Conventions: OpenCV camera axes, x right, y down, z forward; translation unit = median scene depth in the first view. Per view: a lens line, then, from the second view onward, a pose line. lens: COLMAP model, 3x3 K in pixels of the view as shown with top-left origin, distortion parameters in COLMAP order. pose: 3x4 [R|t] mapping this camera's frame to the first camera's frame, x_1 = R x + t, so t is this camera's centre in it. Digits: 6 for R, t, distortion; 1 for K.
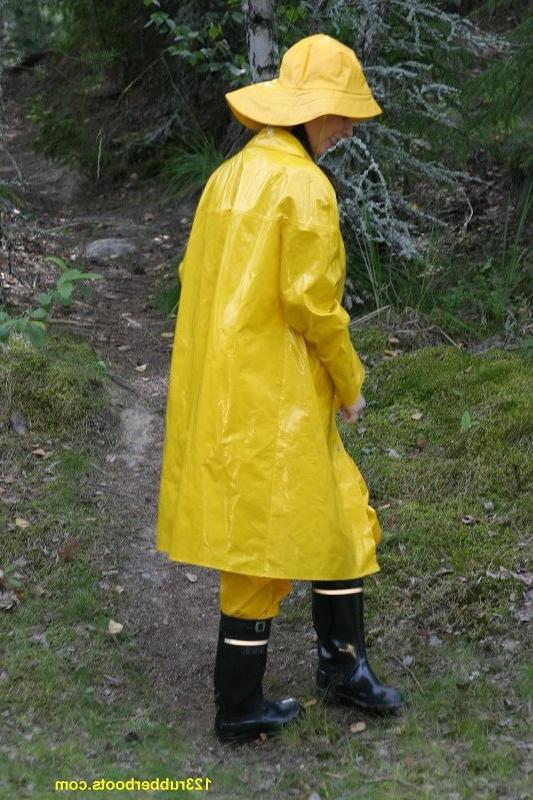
lens RADIAL K [[2339.9, 0, 265.5], [0, 2339.9, 397.3], [0, 0, 1]] dist [0.451768, 0.395925]
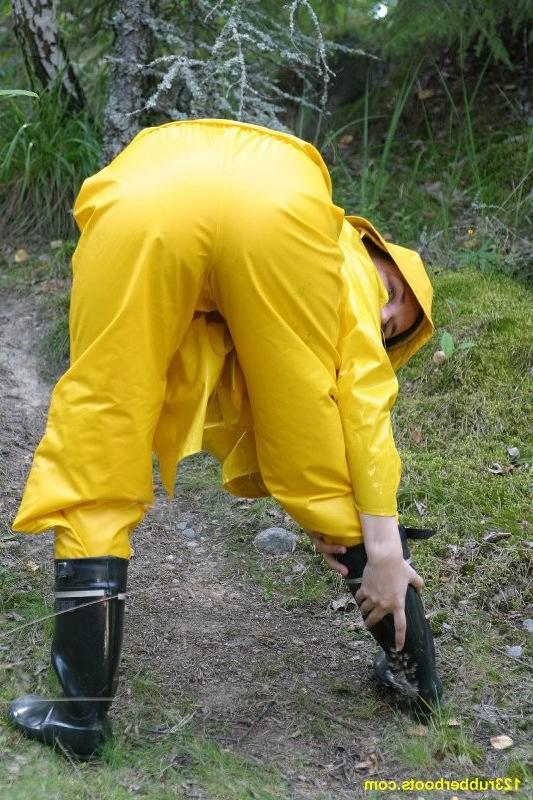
lens RADIAL K [[2558.6, 0, 268.1], [0, 2558.6, 417.2], [0, 0, 1]] dist [0.515883, 0.152690]
pose [[0.968764, 0.006725, 0.247893, -0.179949], [-0.000811, 0.999713, -0.023953, 0.056079], [-0.247982, 0.023004, 0.968491, 0.259730]]
